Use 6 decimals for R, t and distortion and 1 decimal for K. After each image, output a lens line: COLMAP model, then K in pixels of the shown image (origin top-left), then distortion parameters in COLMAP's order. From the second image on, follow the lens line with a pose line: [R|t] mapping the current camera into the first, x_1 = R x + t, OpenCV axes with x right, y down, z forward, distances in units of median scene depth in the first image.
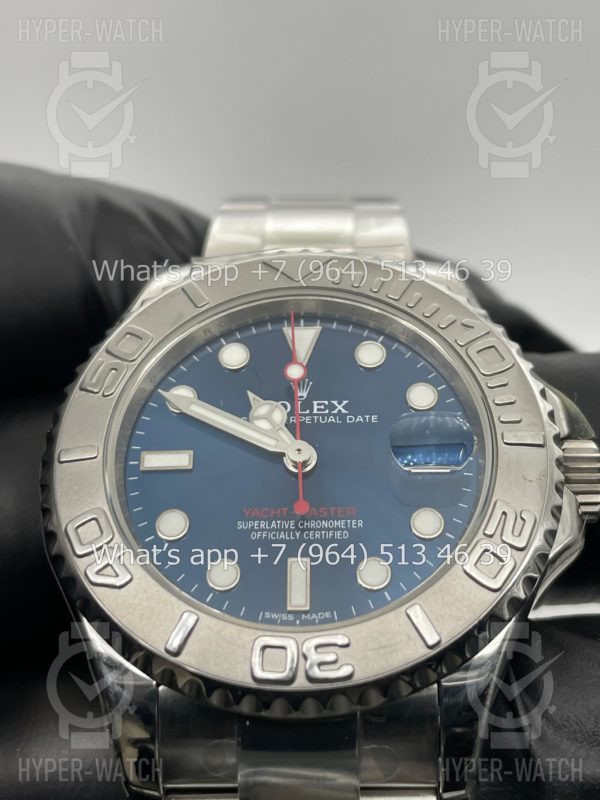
lens RADIAL K [[1240.5, 0, 306.1], [0, 1240.5, 424.2], [0, 0, 1]] dist [0.130646, 0.000000]
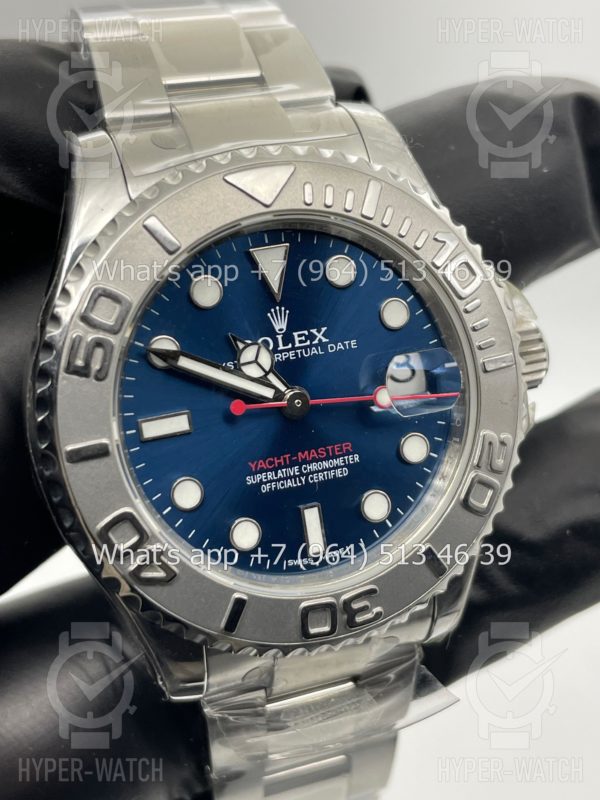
lens RADIAL K [[1240.5, 0, 301.7], [0, 1240.5, 413.1], [0, 0, 1]] dist [0.130646, 0.000000]
pose [[0.926440, -0.191466, 0.324114, -0.325843], [-0.026774, 0.825297, 0.564064, -0.531822], [-0.375489, -0.531250, 0.759461, 0.215570]]
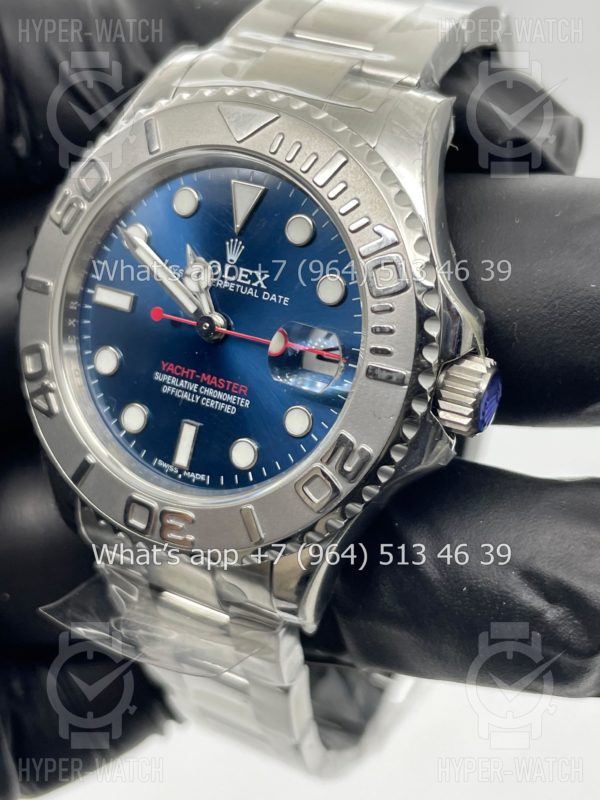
lens RADIAL K [[1240.5, 0, 299.3], [0, 1240.5, 408.4], [0, 0, 1]] dist [0.130646, 0.000000]
pose [[0.897175, 0.256257, -0.359735, 0.467105], [-0.014804, 0.831468, 0.555375, -0.513178], [0.441426, -0.492944, 0.749766, 0.175906]]
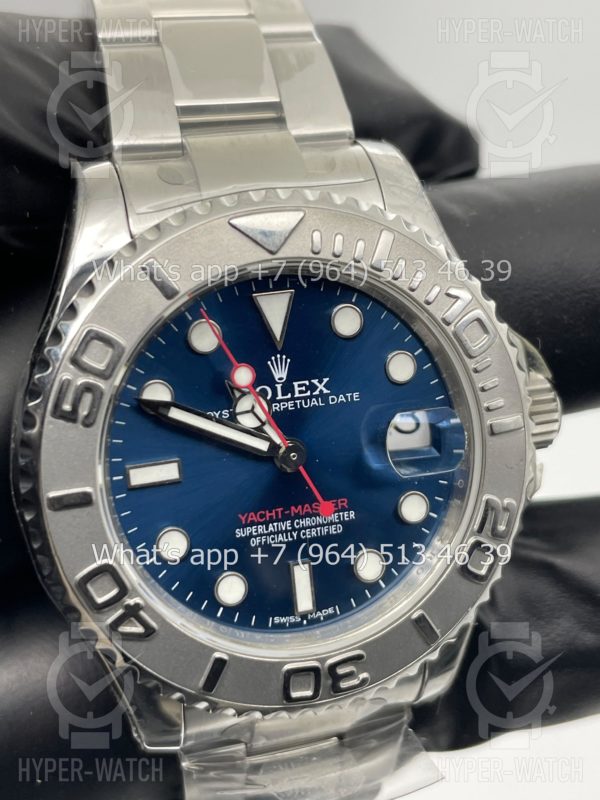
lens RADIAL K [[1240.5, 0, 297.8], [0, 1240.5, 403.3], [0, 0, 1]] dist [0.130646, 0.000000]
pose [[0.944115, -0.139873, 0.298466, -0.280986], [-0.062041, 0.813905, 0.577676, -0.562561], [-0.323725, -0.563910, 0.759742, 0.272940]]
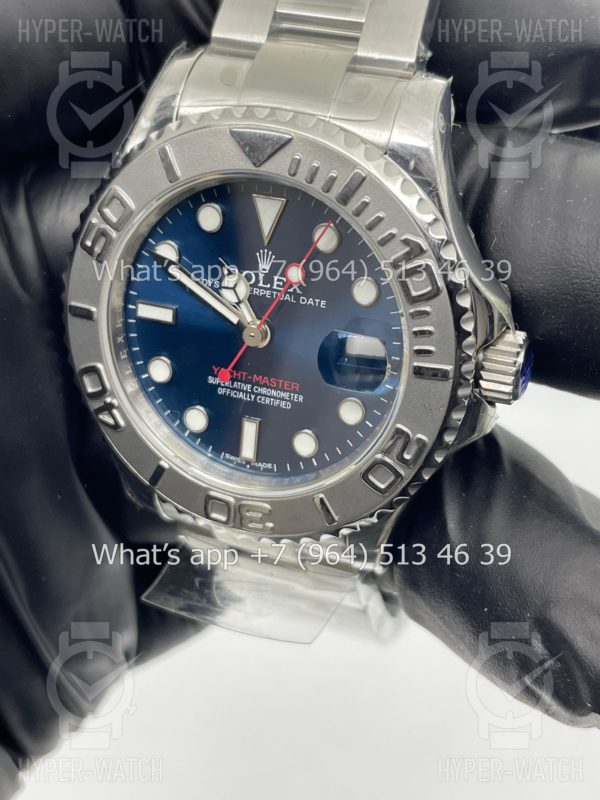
lens RADIAL K [[1240.5, 0, 302.5], [0, 1240.5, 396.5], [0, 0, 1]] dist [0.130646, 0.000000]
pose [[0.944631, 0.175256, -0.277413, 0.363451], [0.087297, 0.680731, 0.727313, -0.764959], [0.316310, -0.711260, 0.627740, 0.234965]]
